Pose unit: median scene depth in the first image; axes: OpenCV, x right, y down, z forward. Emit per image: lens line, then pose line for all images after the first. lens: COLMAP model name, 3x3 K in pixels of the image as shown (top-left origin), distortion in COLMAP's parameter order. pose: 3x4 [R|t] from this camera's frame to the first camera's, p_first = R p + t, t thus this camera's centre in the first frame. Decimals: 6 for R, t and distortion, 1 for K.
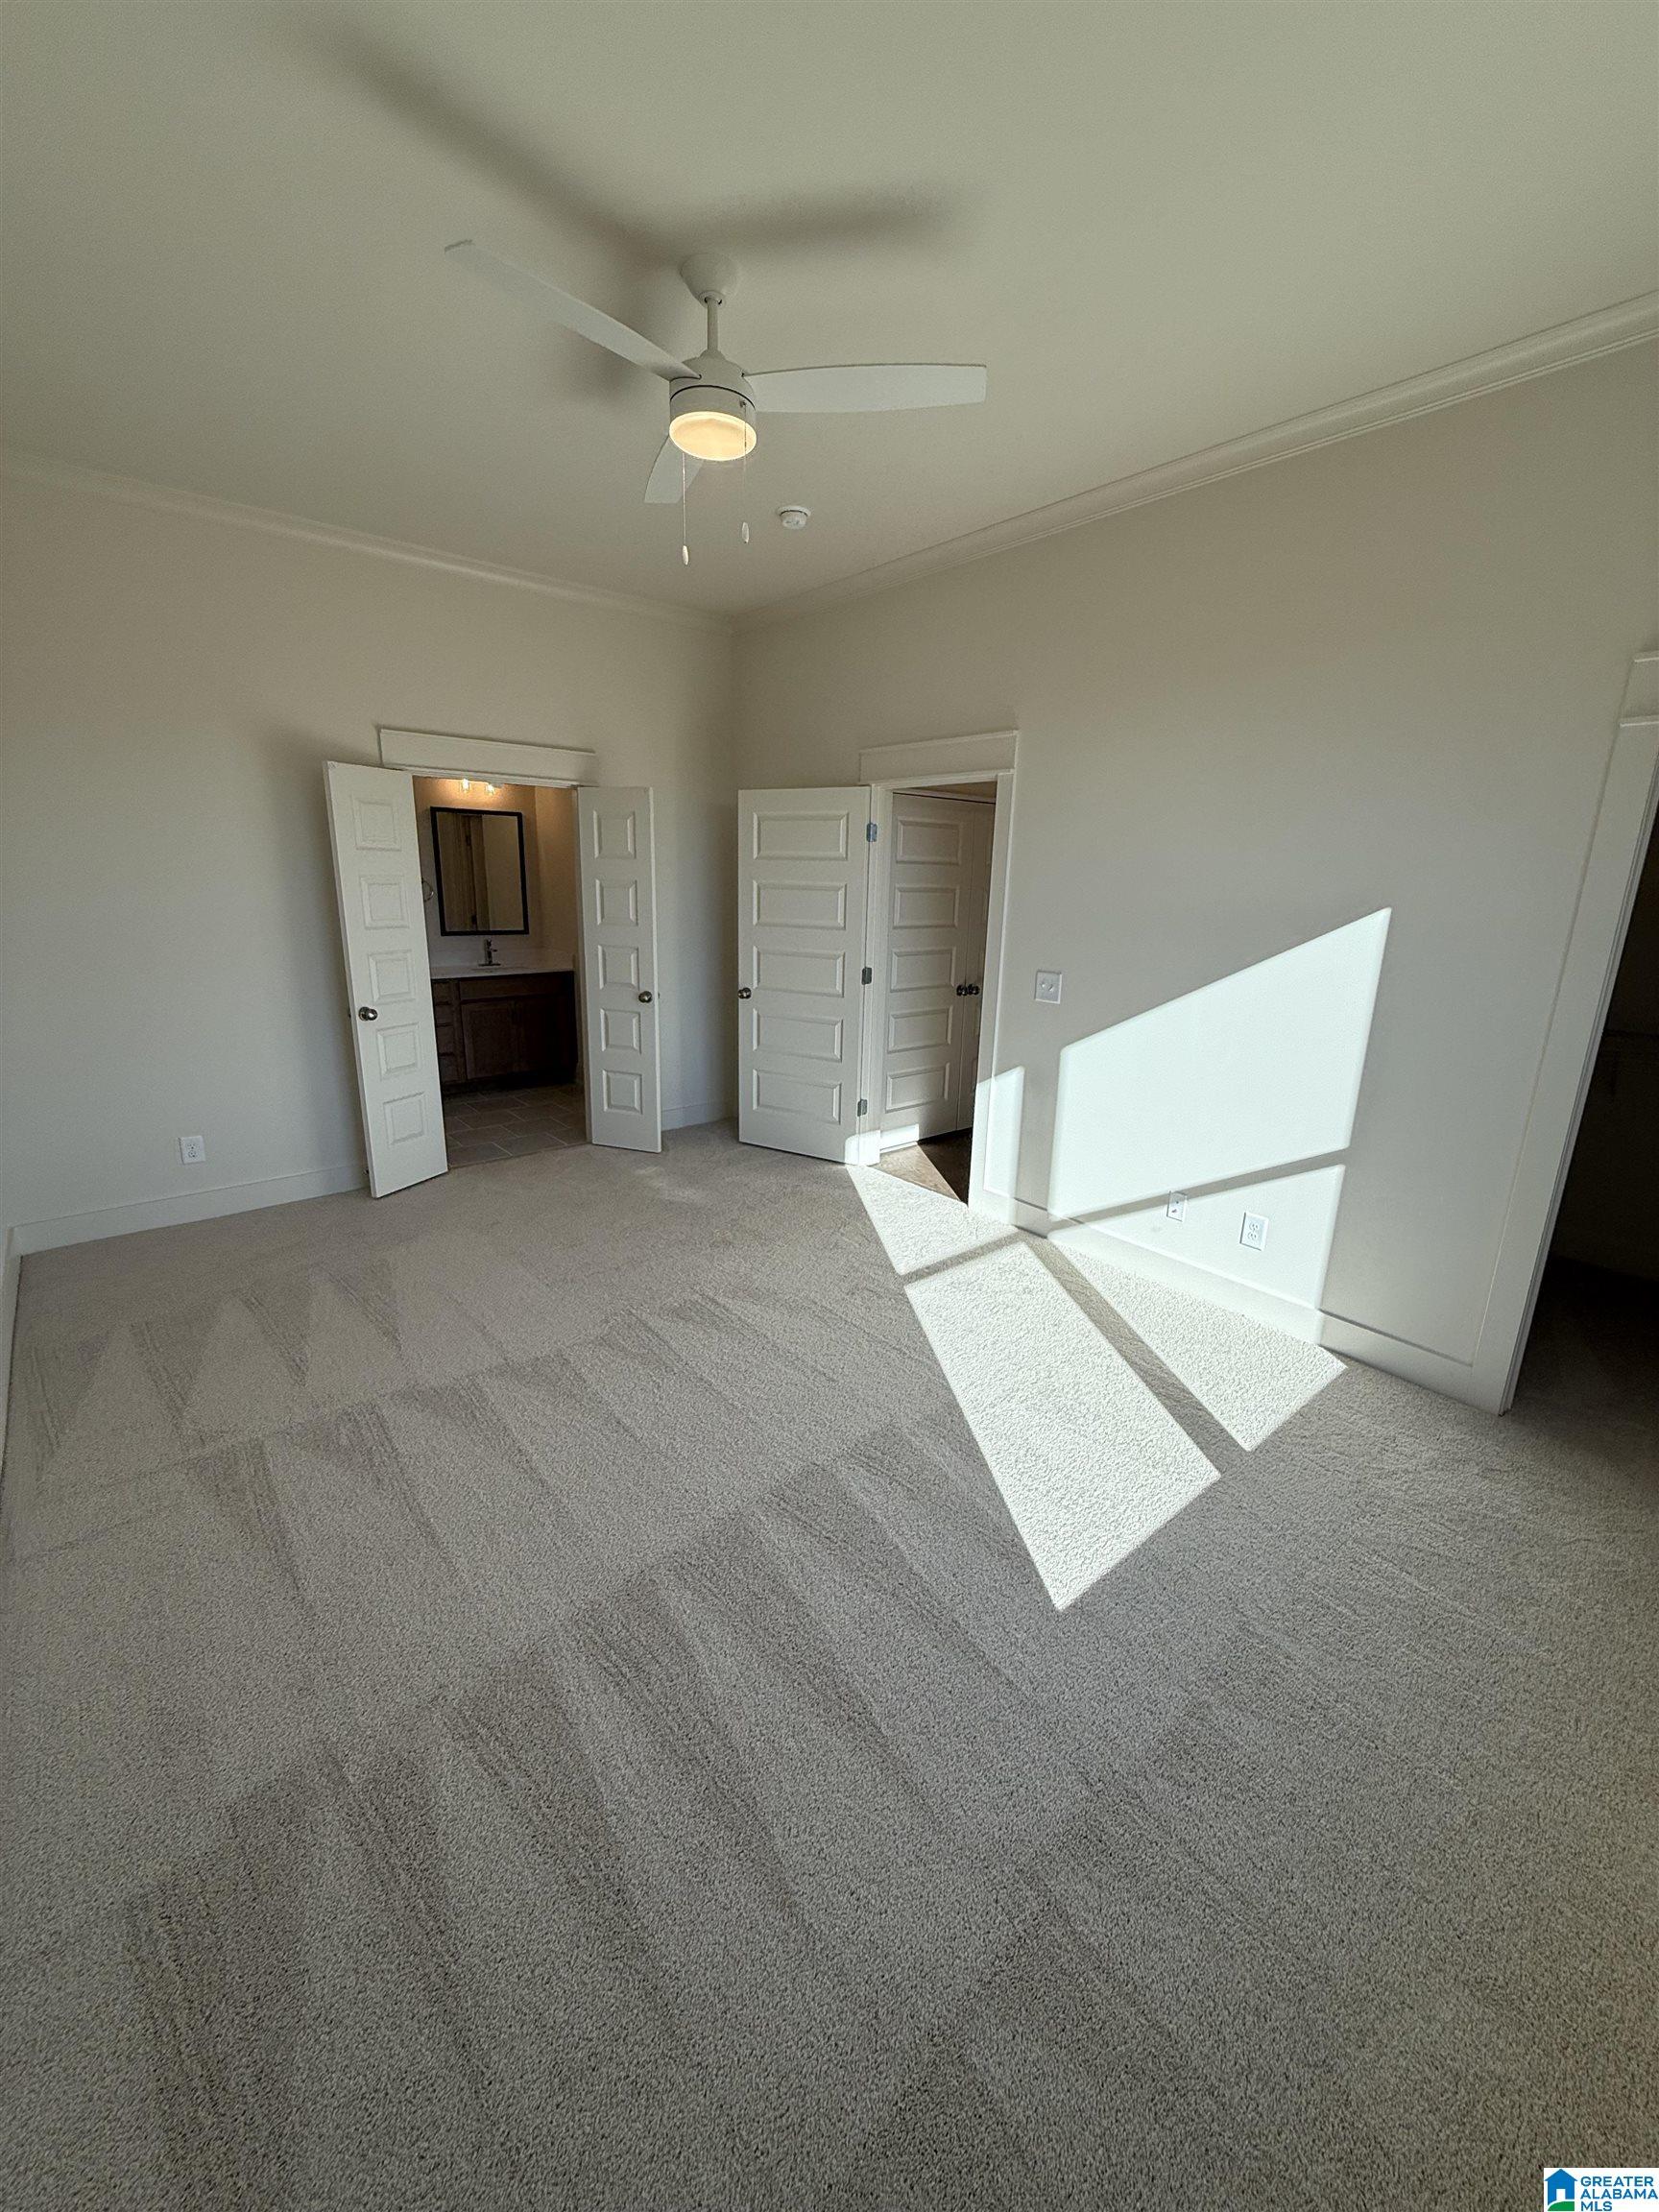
lens RADIAL K [[880.1, 0, 832.0], [0, 880.1, 1101.9], [0, 0, 1]] dist [-0.000190, 0.000285]
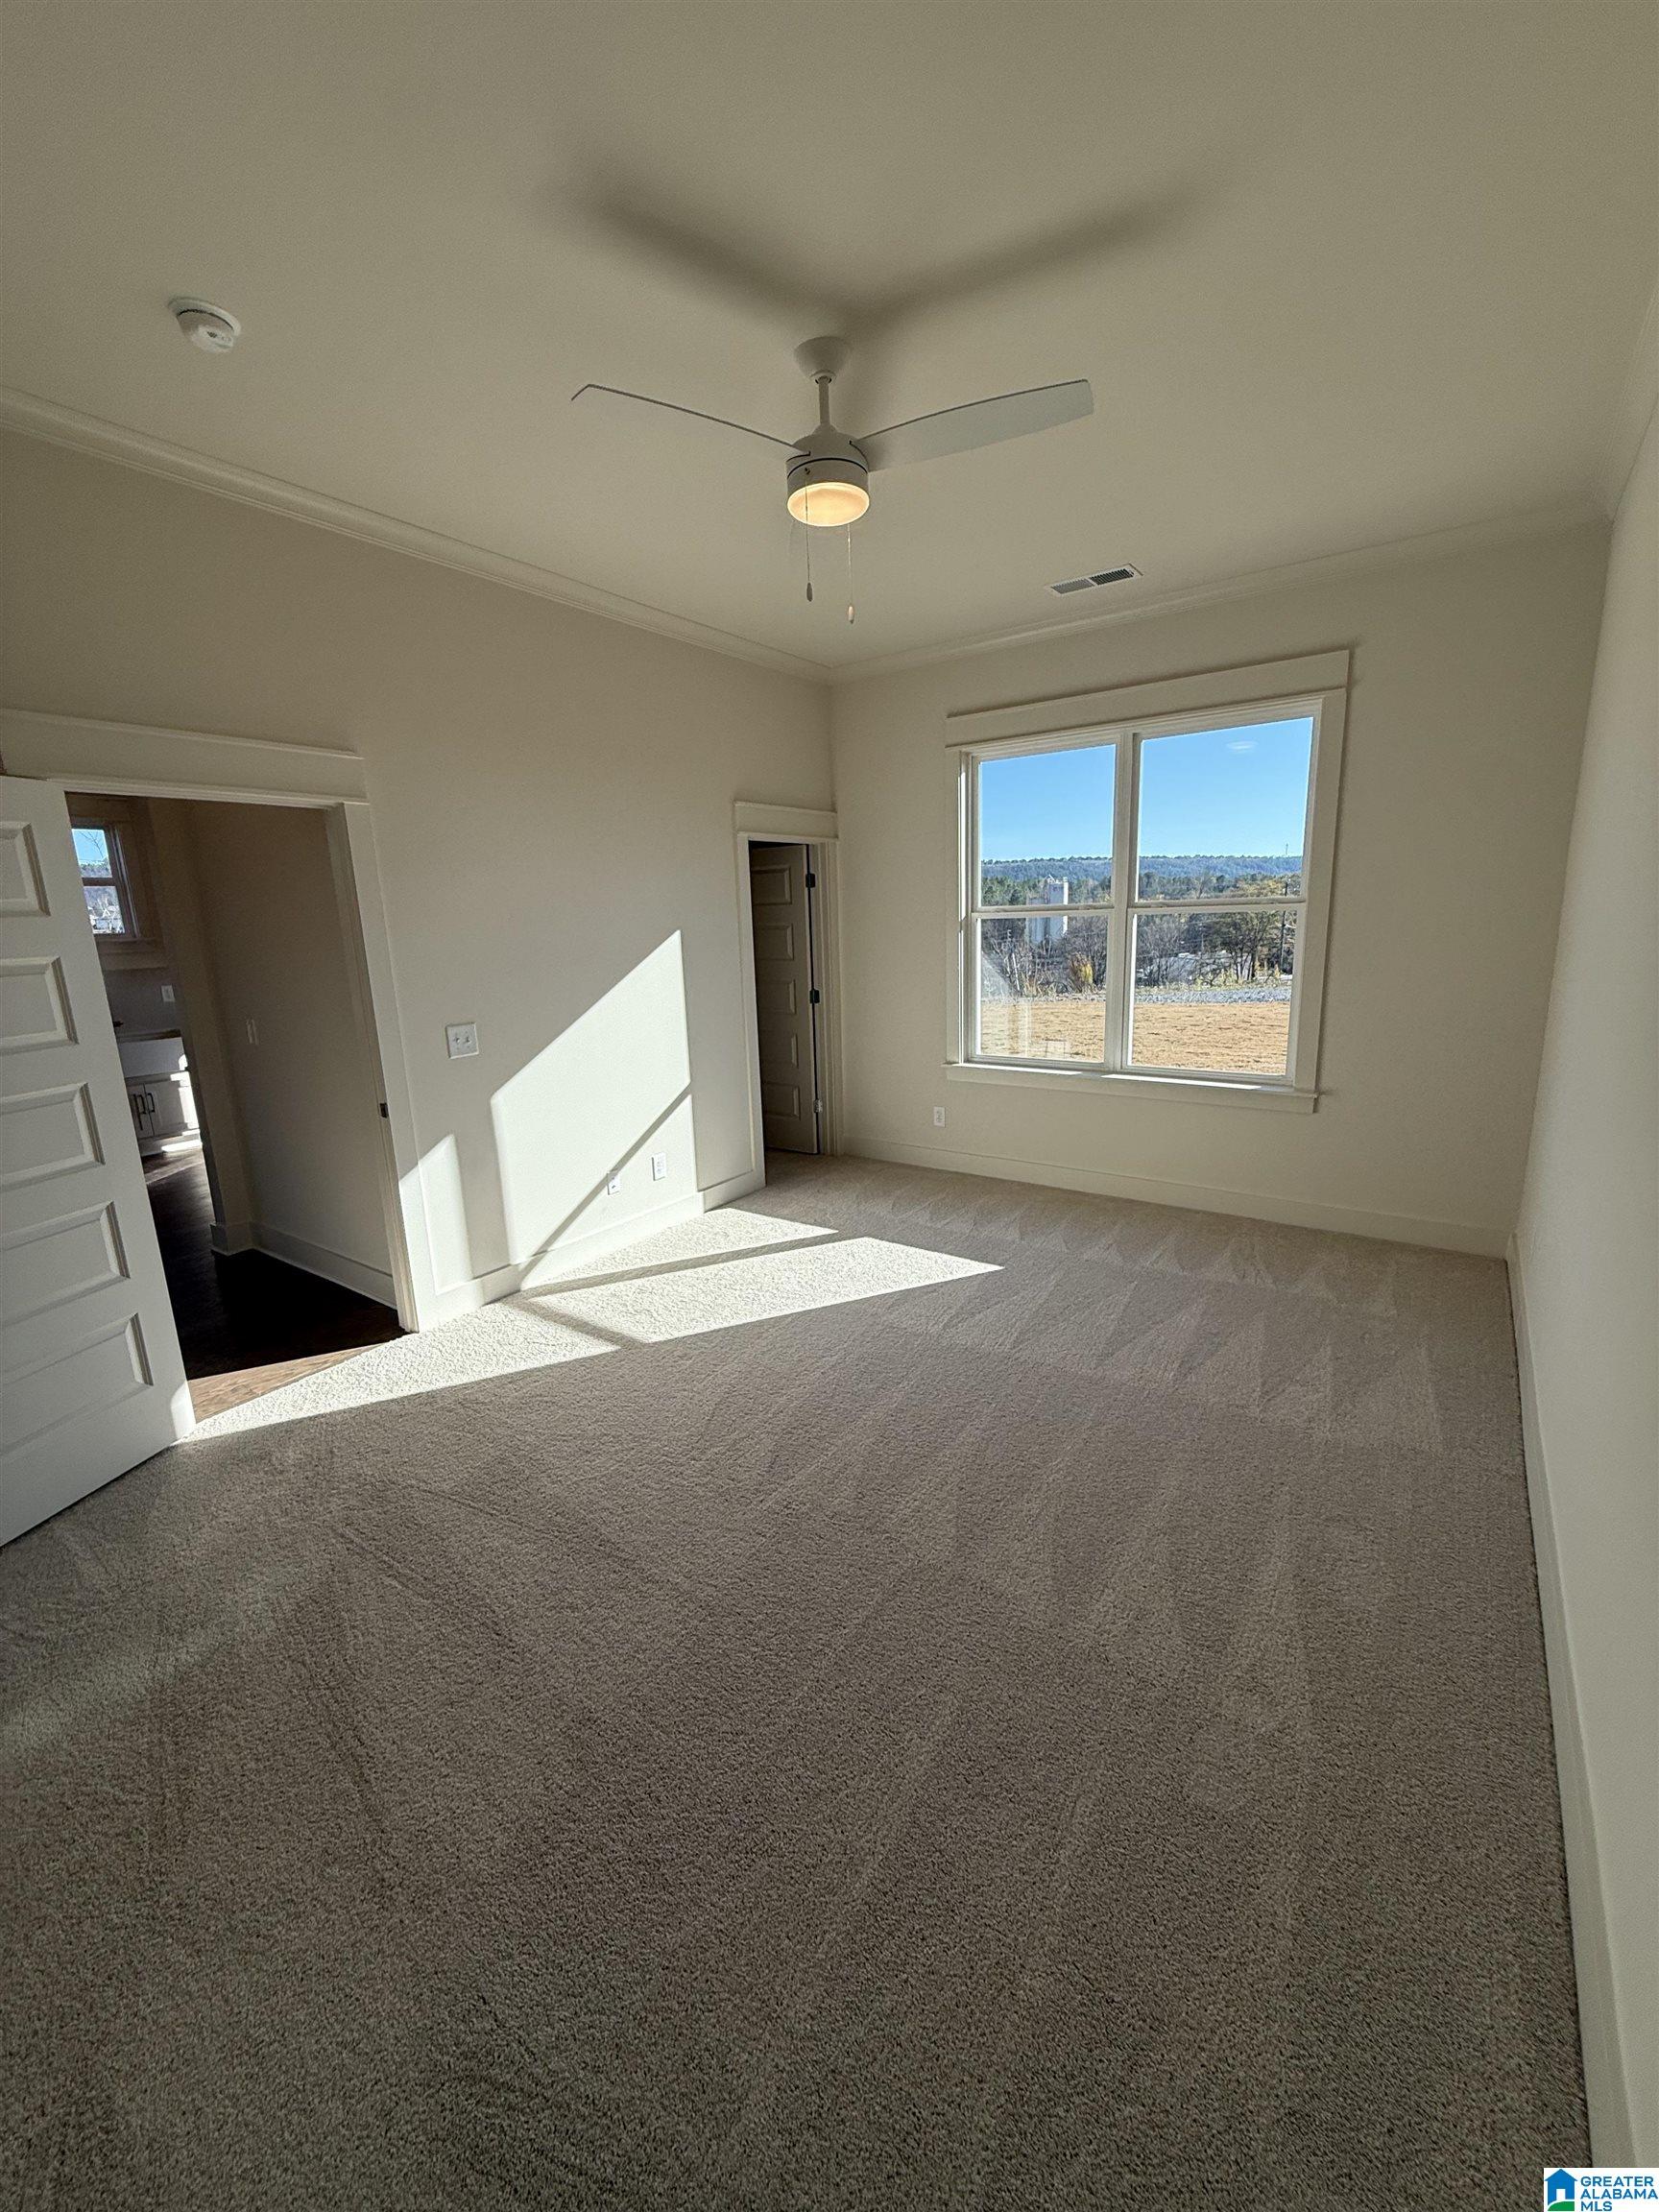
lens RADIAL K [[879.7, 0, 829.5], [0, 879.7, 1106.0], [0, 0, 1]] dist [-0.001238, -0.000025]
pose [[-0.251261, -0.221744, 0.942177, -0.753778], [0.272670, 0.917766, 0.288715, -0.231725], [-0.928719, 0.329446, -0.170136, 0.826565]]
